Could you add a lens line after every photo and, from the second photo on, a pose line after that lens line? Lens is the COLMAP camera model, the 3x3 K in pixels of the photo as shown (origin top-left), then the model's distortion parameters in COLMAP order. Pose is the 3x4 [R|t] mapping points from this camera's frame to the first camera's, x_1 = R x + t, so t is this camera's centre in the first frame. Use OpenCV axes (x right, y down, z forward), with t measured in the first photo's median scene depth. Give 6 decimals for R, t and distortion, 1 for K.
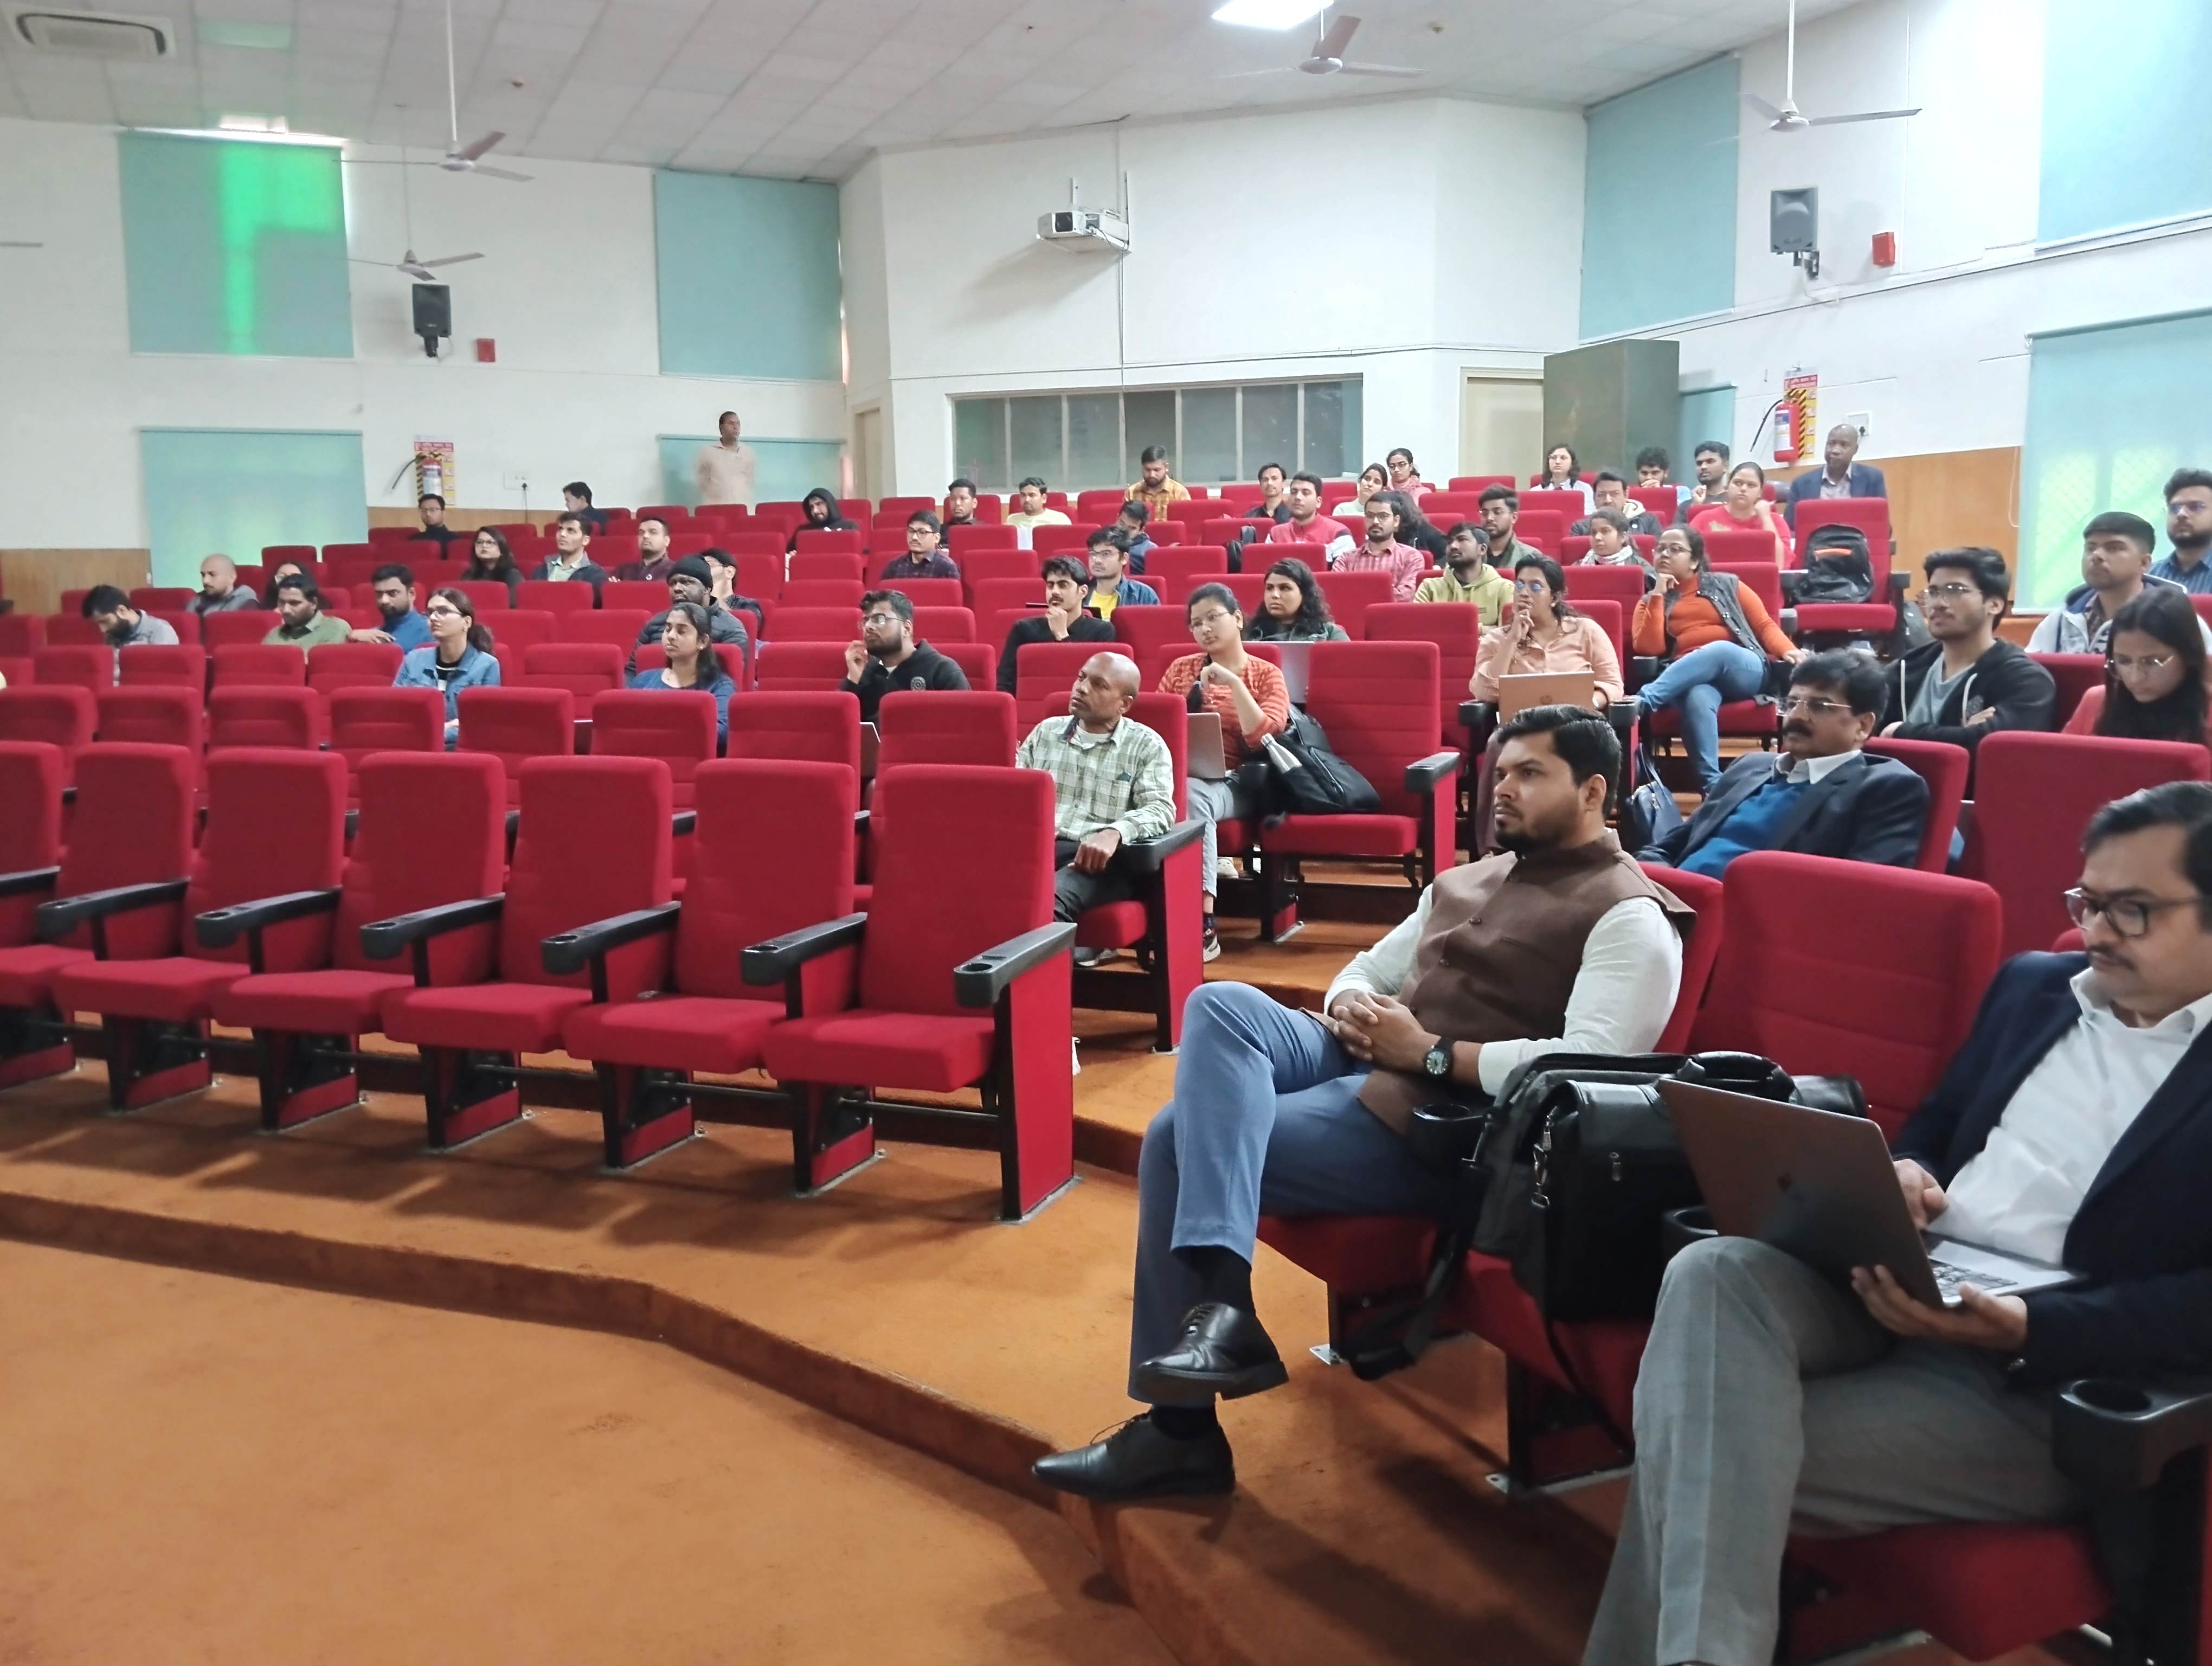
lens RADIAL K [[1797.2, 0, 1106.0], [0, 1797.2, 833.0], [0, 0, 1]] dist [0.093462, -0.181372]
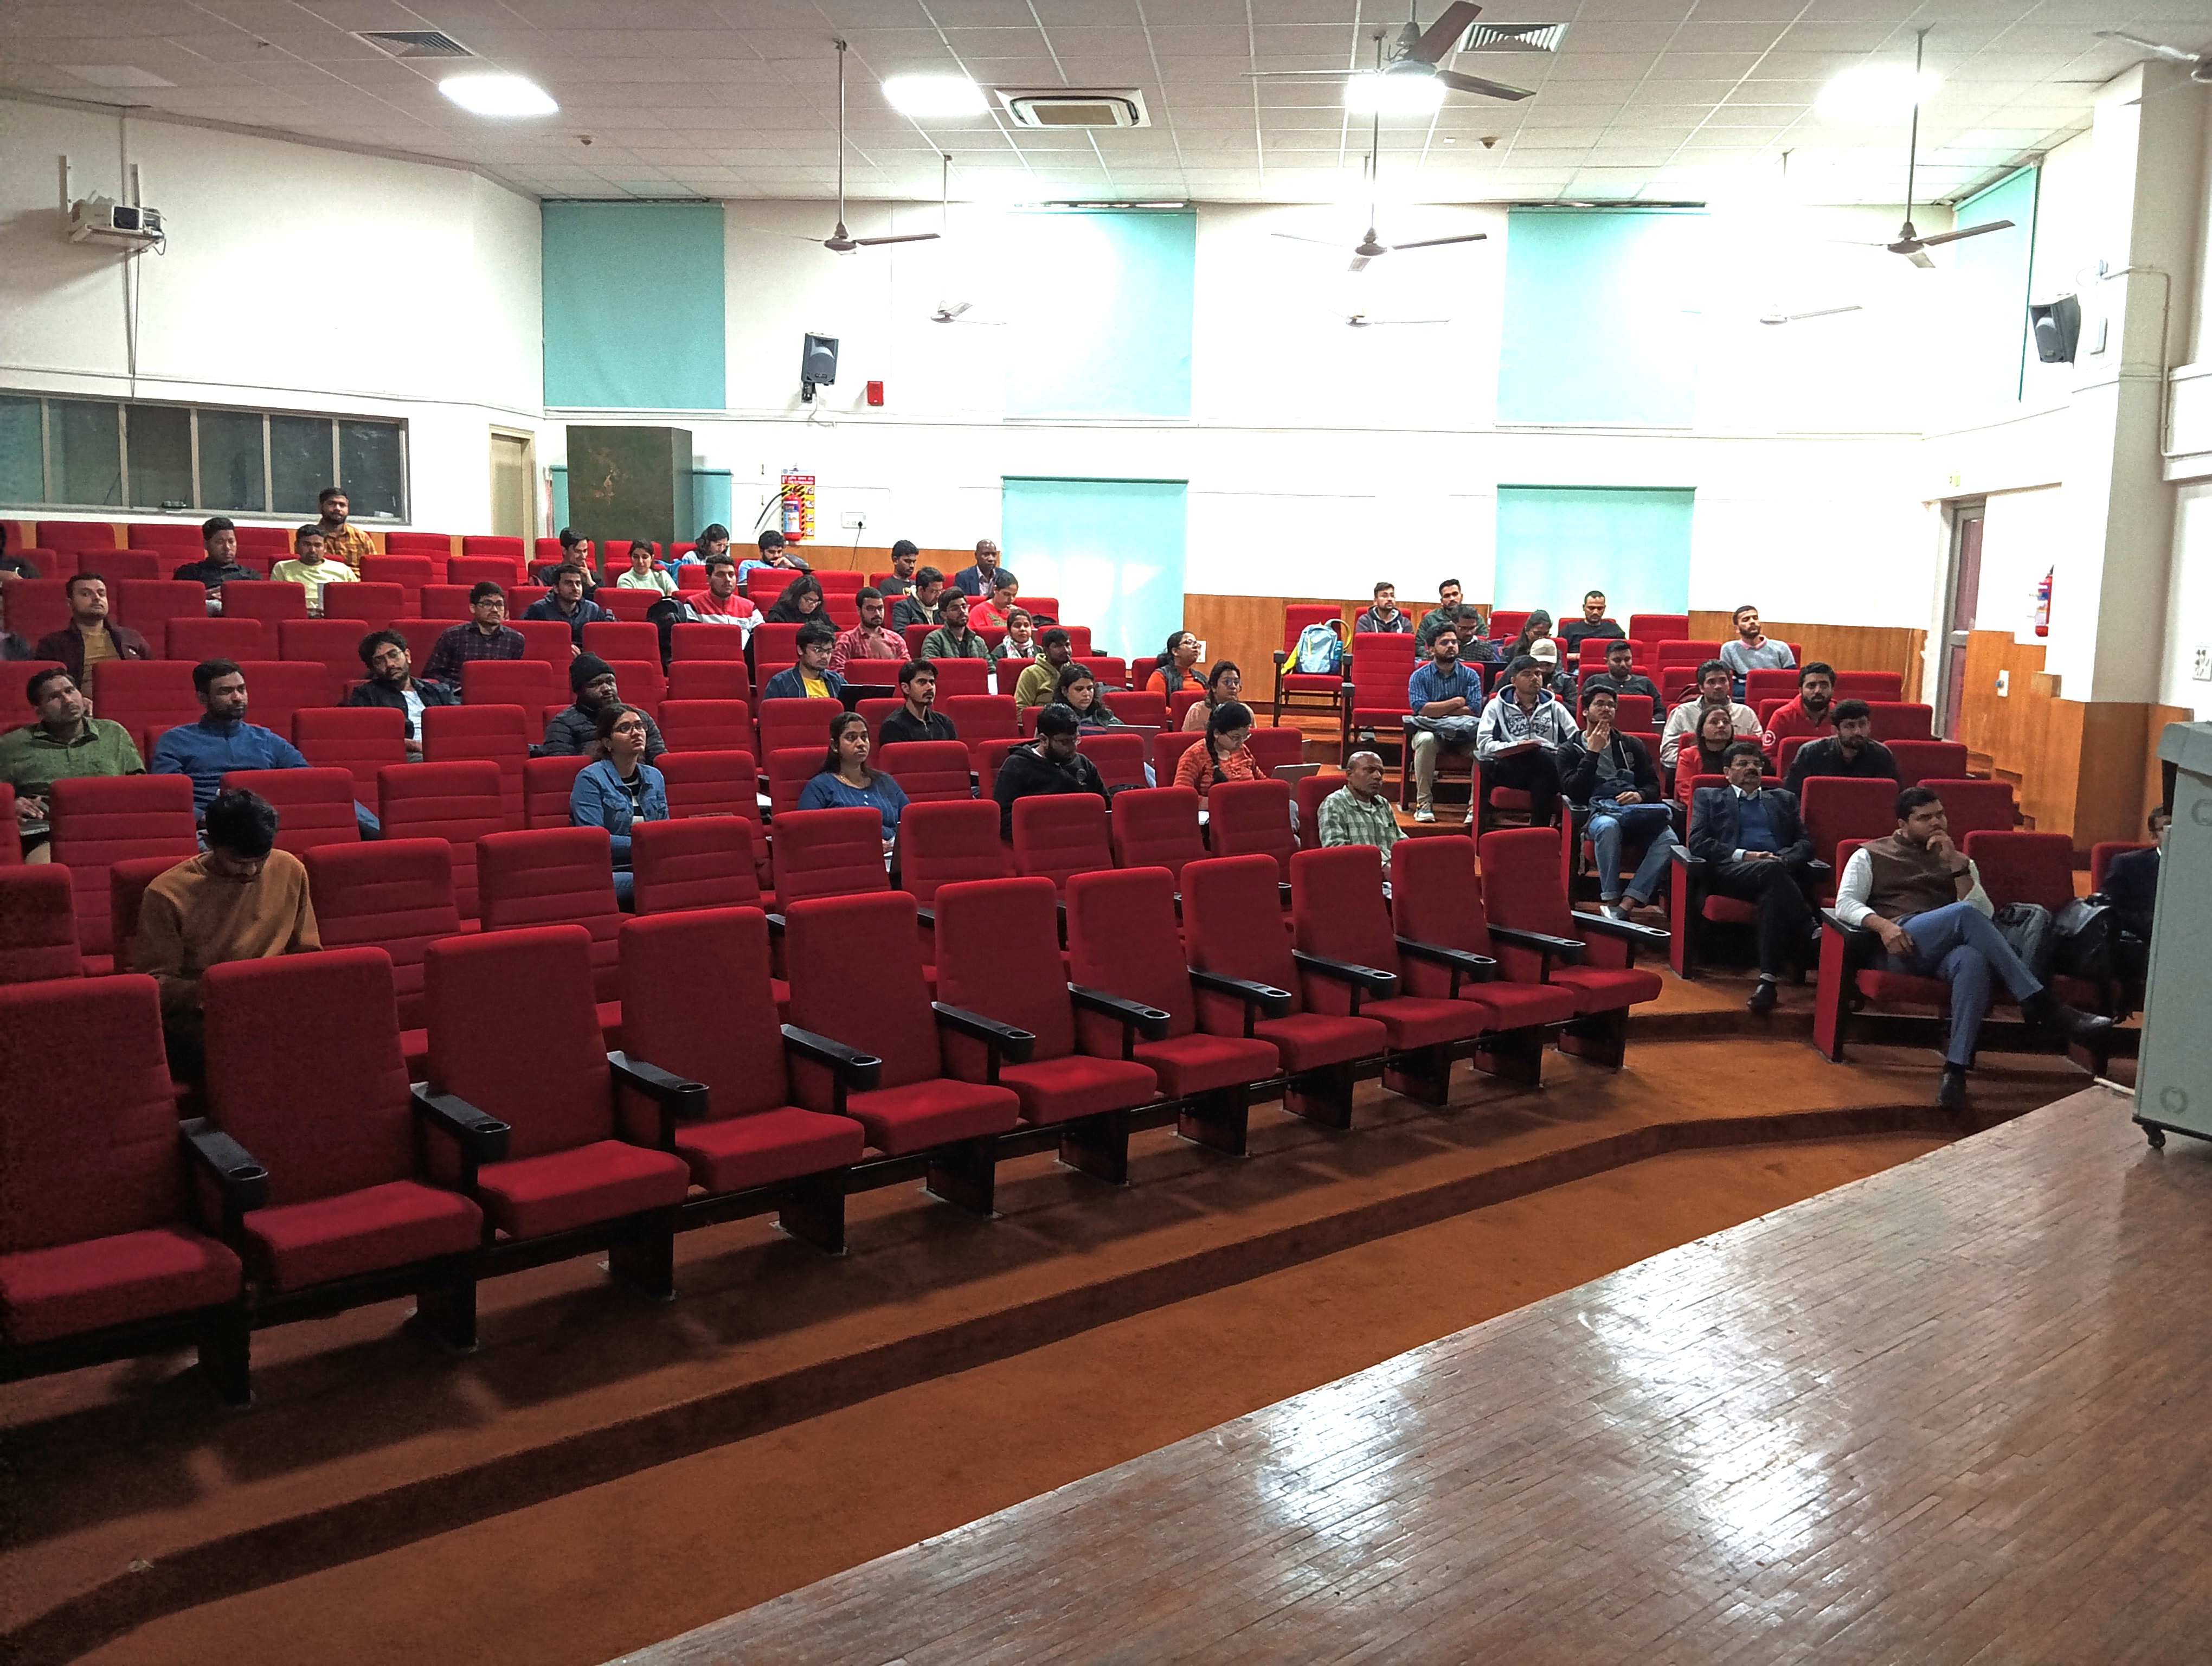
lens RADIAL K [[1808.9, 0, 1106.0], [0, 1808.9, 833.0], [0, 0, 1]] dist [0.074923, -0.151519]
pose [[0.509572, -0.096411, 0.855009, -1.219655], [0.077394, 0.994810, 0.066050, -0.125824], [-0.856940, 0.032516, 0.514389, 0.295281]]
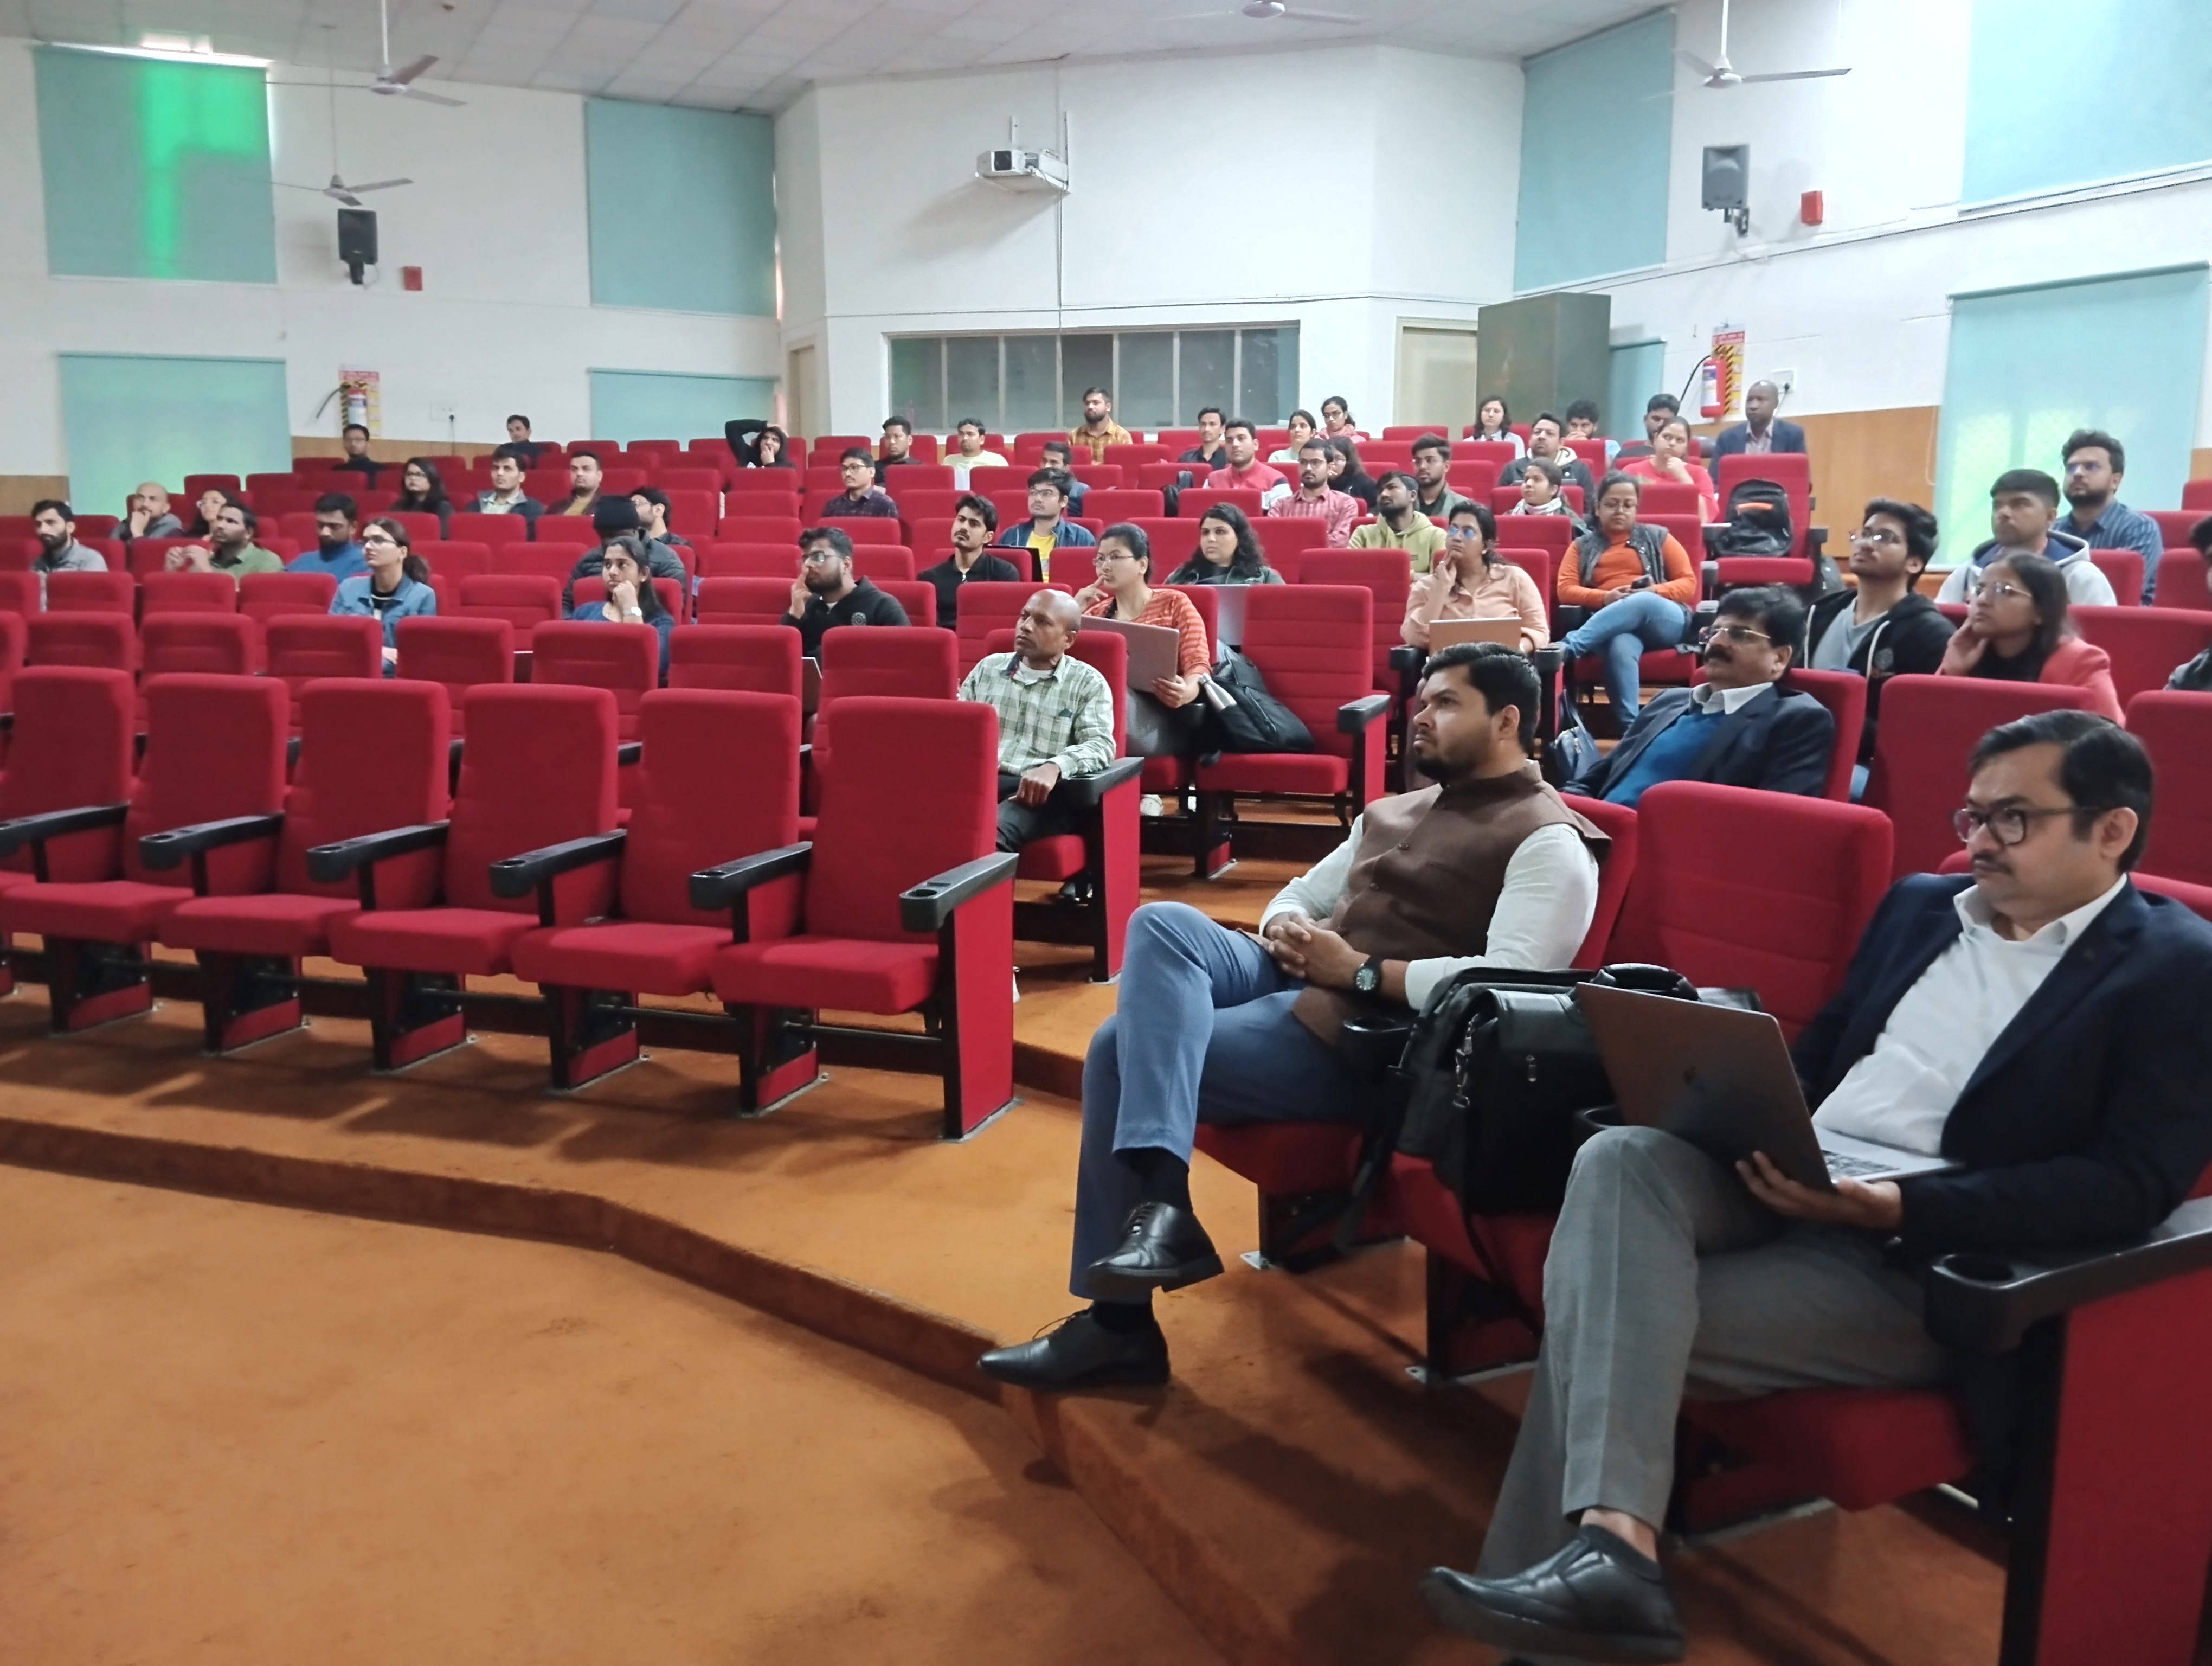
lens RADIAL K [[1797.2, 0, 1106.0], [0, 1797.2, 833.0], [0, 0, 1]] dist [0.093462, -0.181372]
pose [[0.999184, 0.009880, 0.039171, -0.004387], [-0.011010, 0.999526, 0.028749, 0.005574], [-0.038868, -0.029157, 0.998819, -0.017707]]
